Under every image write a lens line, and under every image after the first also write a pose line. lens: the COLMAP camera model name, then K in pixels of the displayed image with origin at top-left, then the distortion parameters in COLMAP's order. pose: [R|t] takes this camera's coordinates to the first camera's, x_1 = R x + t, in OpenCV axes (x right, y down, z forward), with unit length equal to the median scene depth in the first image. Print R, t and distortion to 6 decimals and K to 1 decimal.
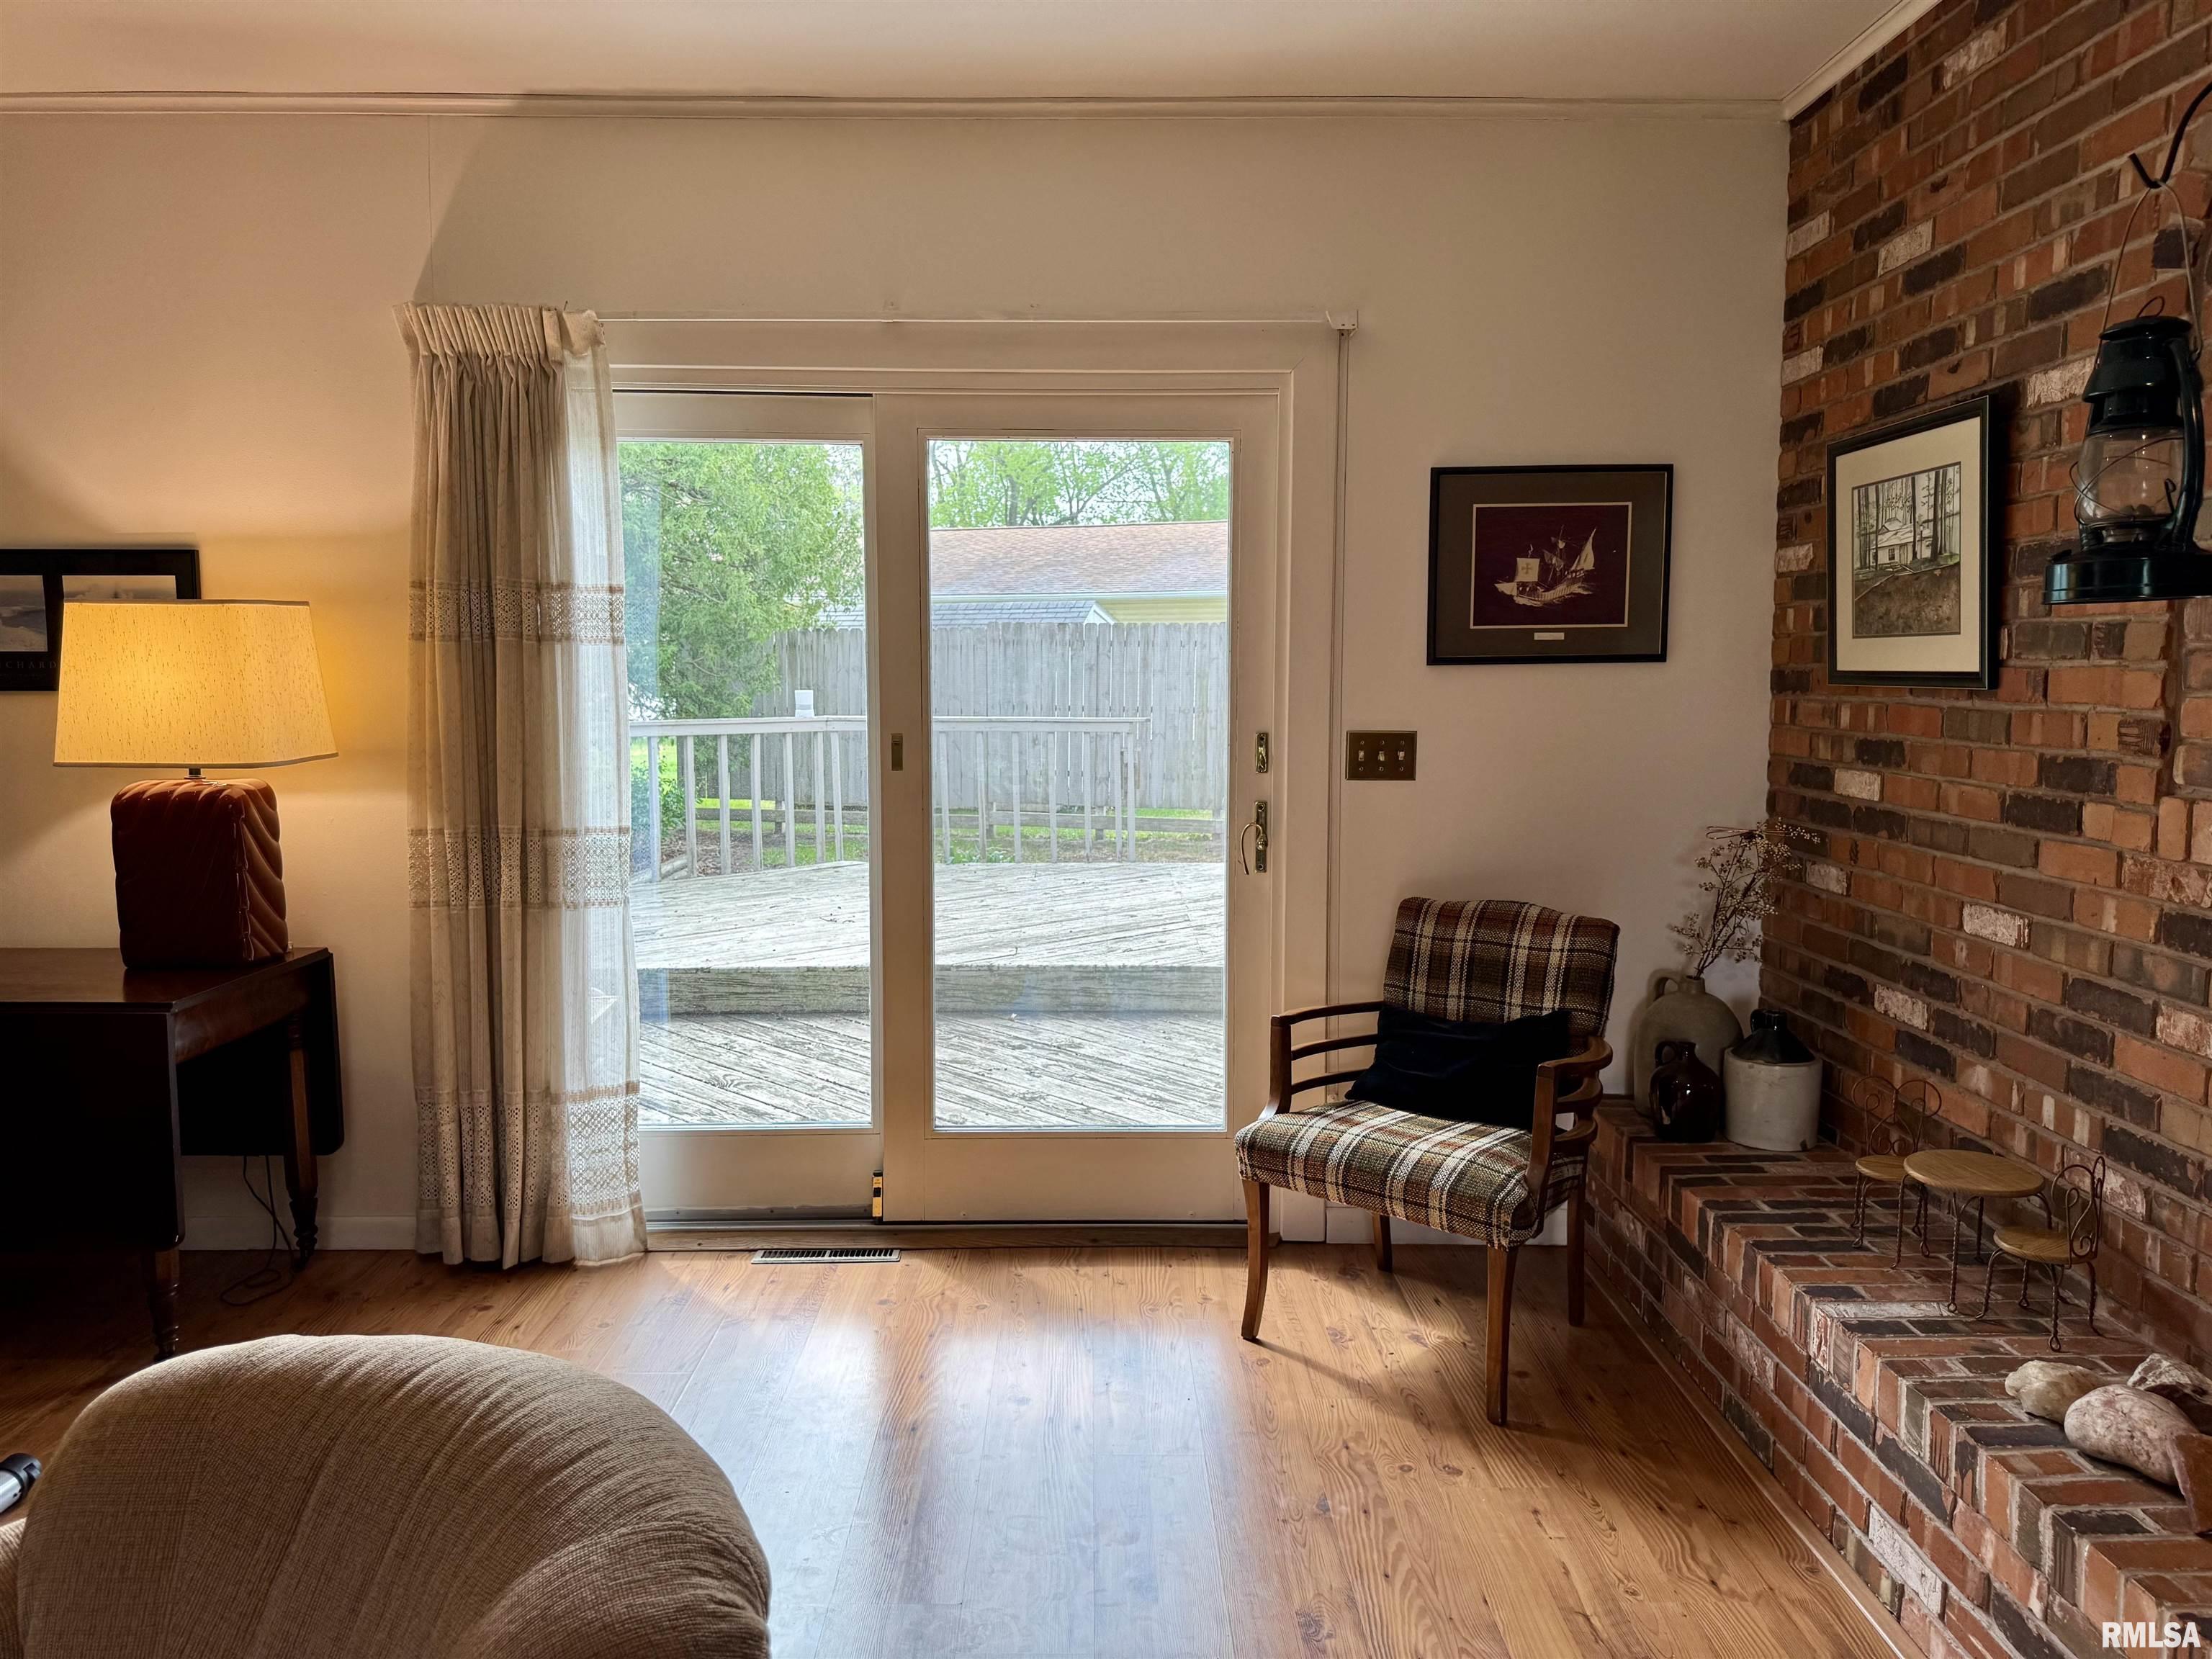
lens RADIAL K [[1569.5, 0, 1105.6], [0, 1569.5, 819.1], [0, 0, 1]] dist [0.052672, -0.025455]
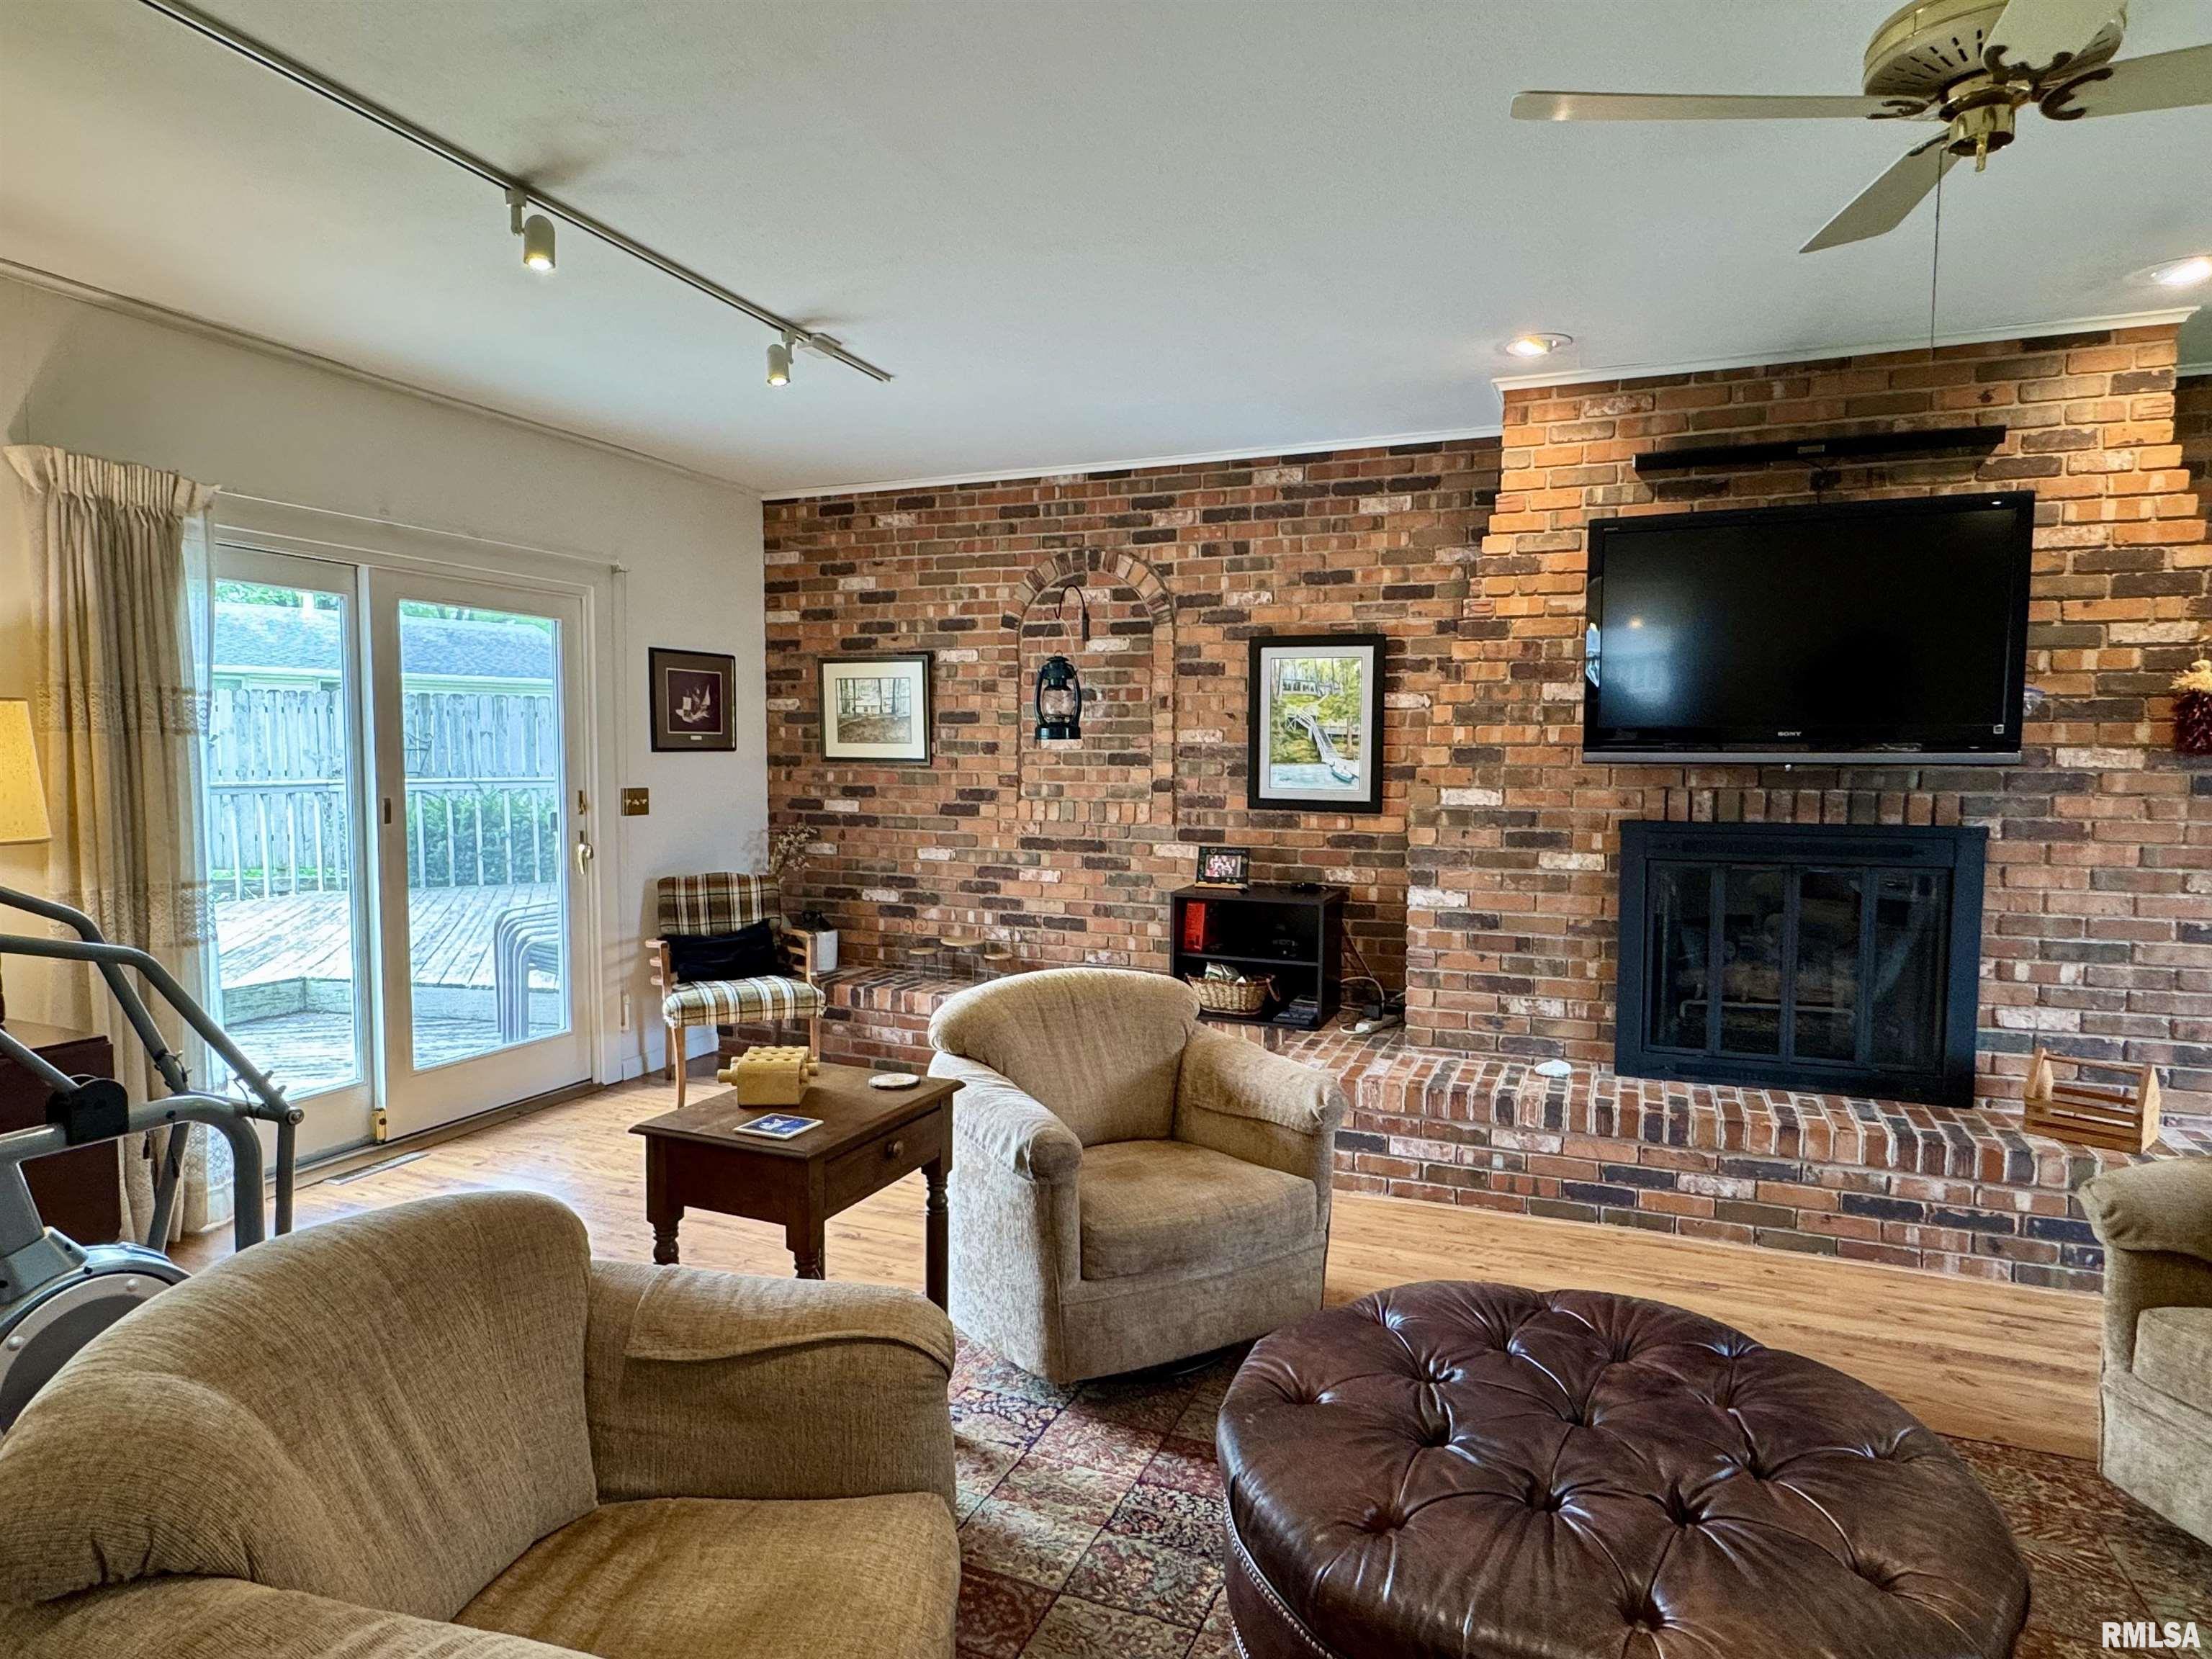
lens RADIAL K [[1250.9, 0, 1095.5], [0, 1250.9, 829.9], [0, 0, 1]] dist [-0.008384, 0.003459]
pose [[0.398720, -0.055420, 0.915397, -1.026948], [0.077131, 0.996662, 0.026745, -0.007109], [-0.913823, 0.059942, 0.401664, -0.065528]]
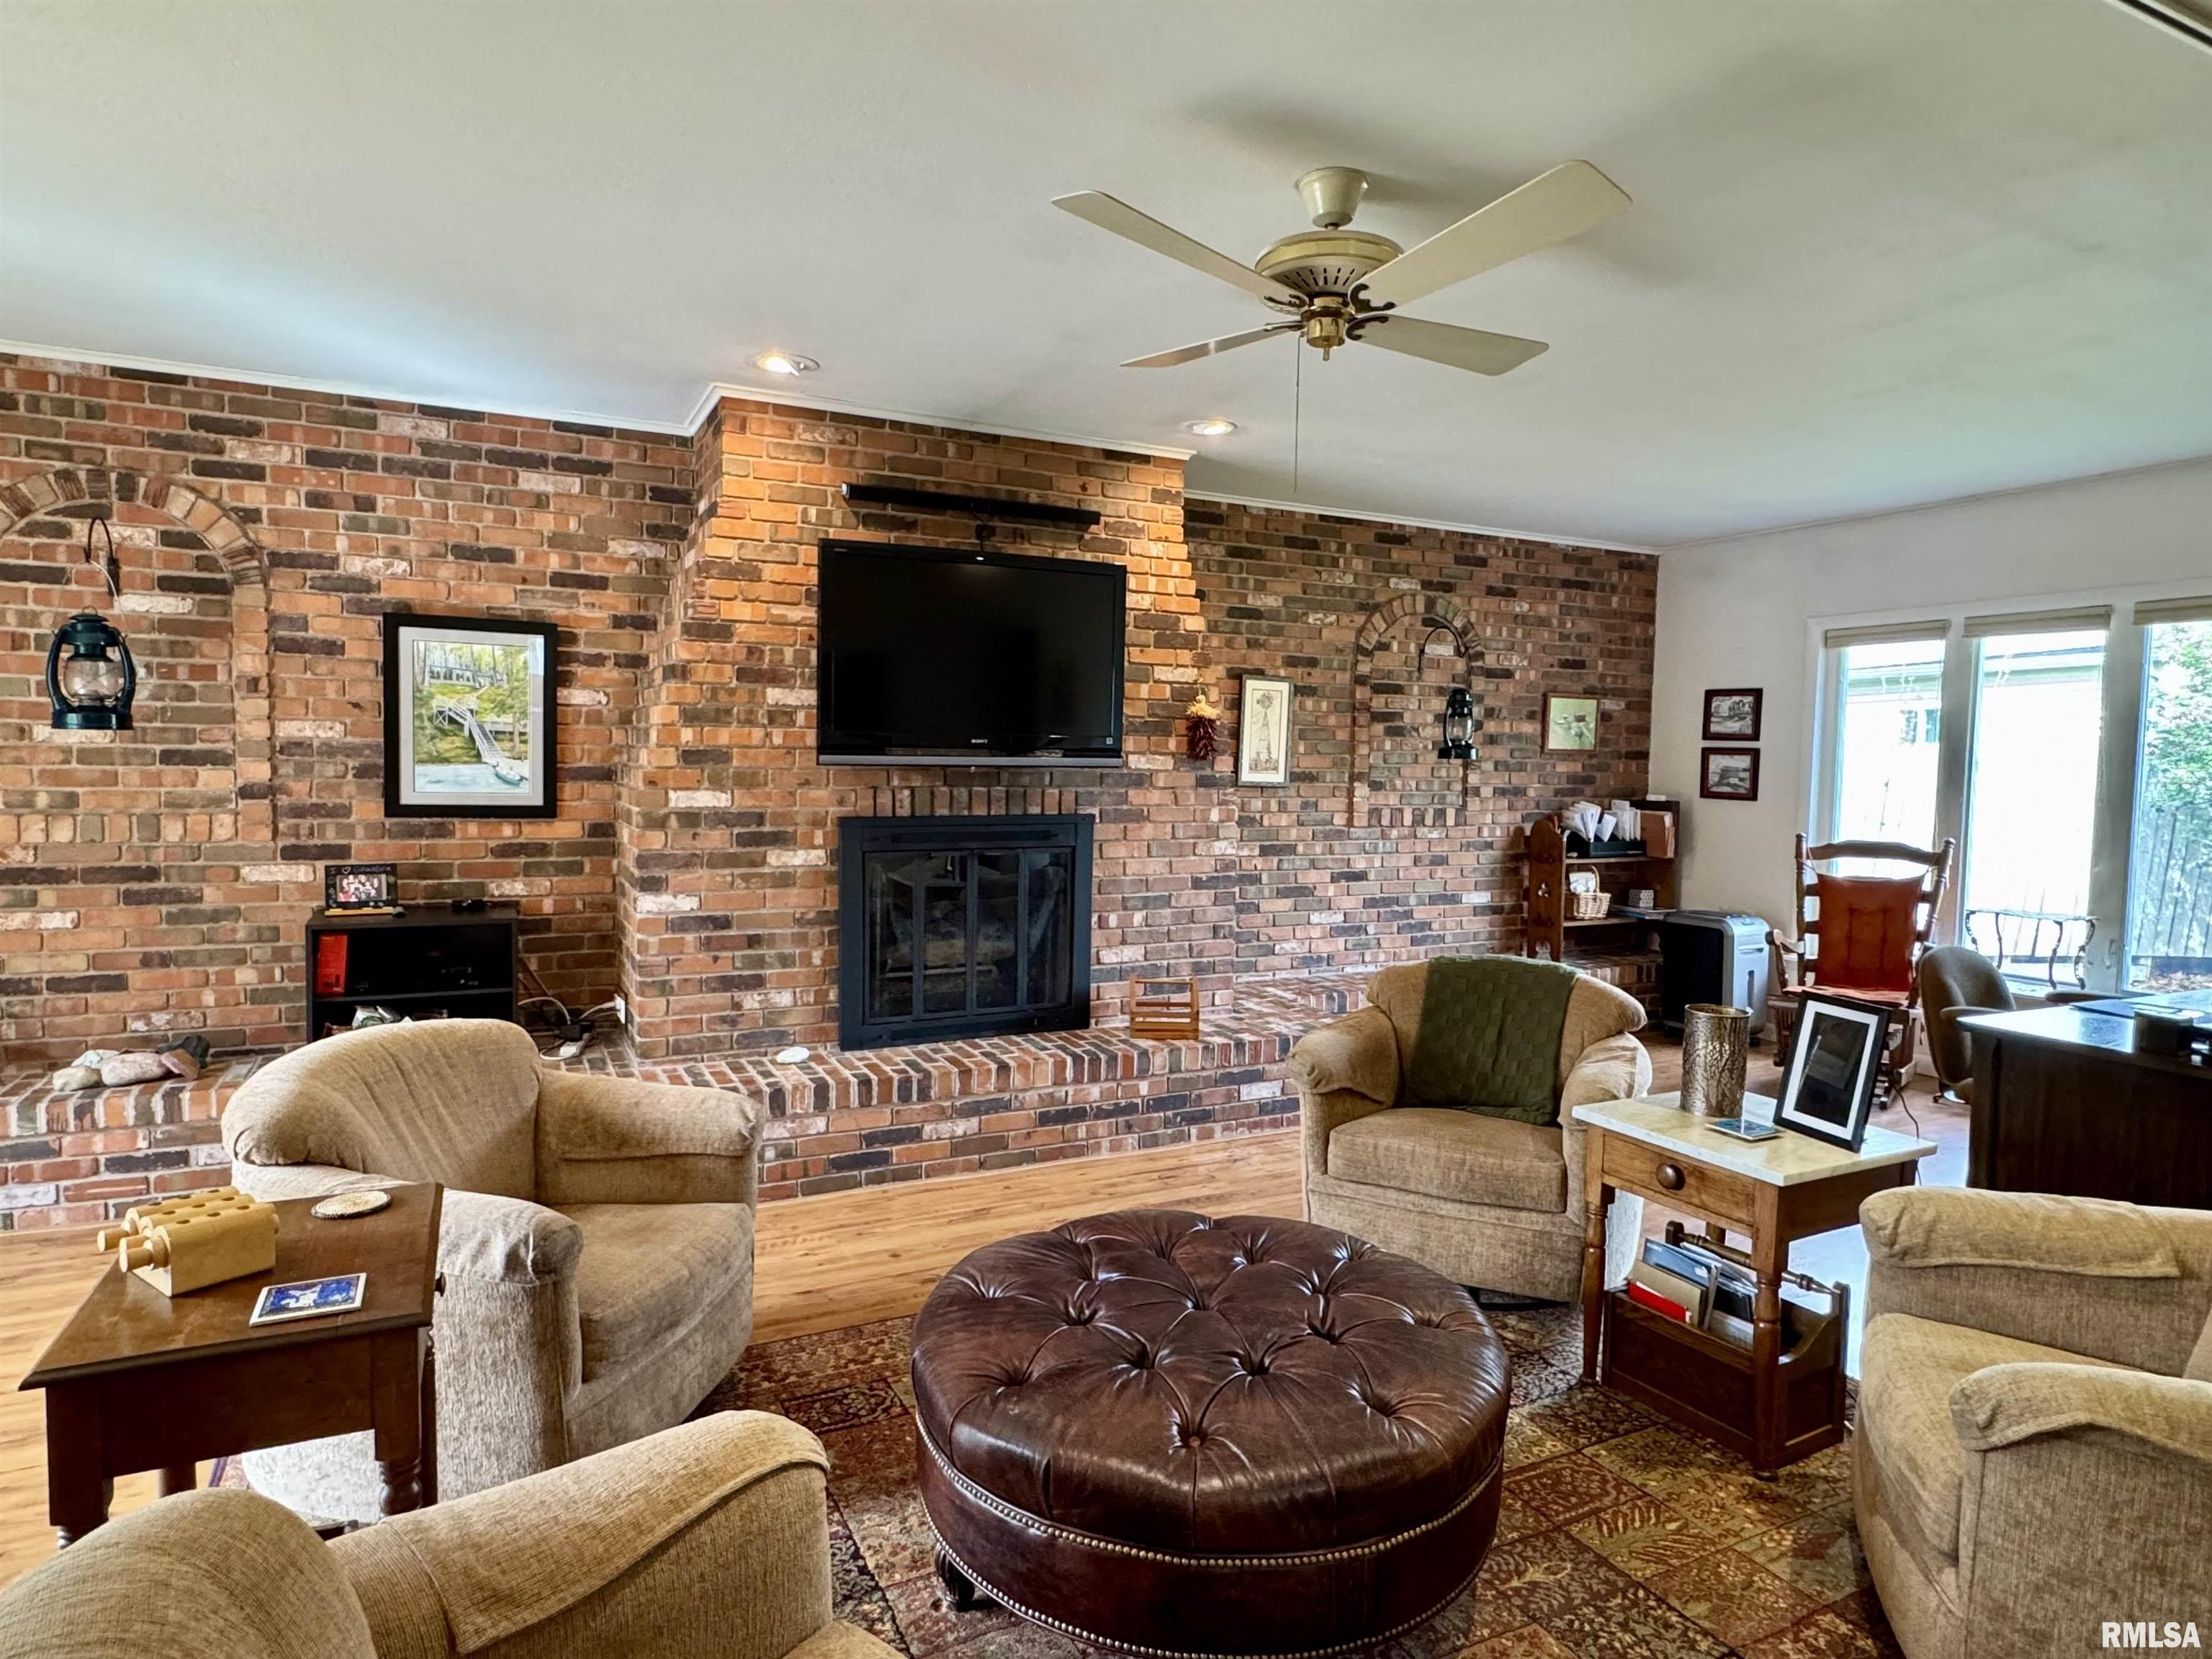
lens RADIAL K [[1250.9, 0, 1104.3], [0, 1250.9, 827.5], [0, 0, 1]] dist [-0.008384, 0.003459]
pose [[-0.436716, -0.055942, 0.897858, -1.021990], [0.065244, 0.993467, 0.093634, -0.040440], [-0.897230, 0.099471, -0.430213, 0.284000]]
